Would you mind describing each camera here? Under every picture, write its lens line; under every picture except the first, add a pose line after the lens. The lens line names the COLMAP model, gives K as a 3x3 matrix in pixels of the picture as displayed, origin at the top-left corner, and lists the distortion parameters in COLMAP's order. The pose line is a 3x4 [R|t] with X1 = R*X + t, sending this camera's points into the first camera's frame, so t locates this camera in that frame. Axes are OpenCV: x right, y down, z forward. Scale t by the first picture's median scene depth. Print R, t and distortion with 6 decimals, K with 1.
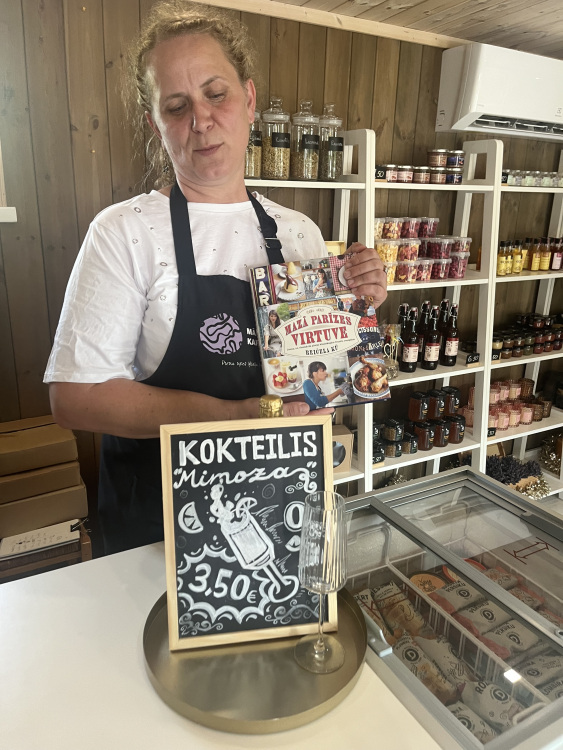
lens RADIAL K [[561.2, 0, 281.5], [0, 561.2, 375.0], [0, 0, 1]] dist [0.061979, -0.063635]
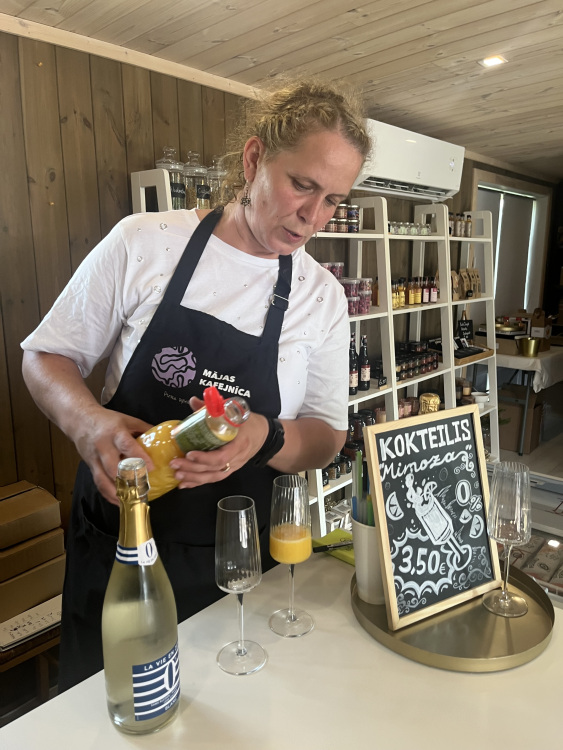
lens RADIAL K [[561.2, 0, 281.5], [0, 561.2, 375.0], [0, 0, 1]] dist [0.061979, -0.063635]
pose [[0.941882, -0.096846, 0.321682, -0.689618], [0.126606, 0.989273, -0.072872, 0.044248], [-0.311173, 0.109364, 0.944040, -0.028736]]
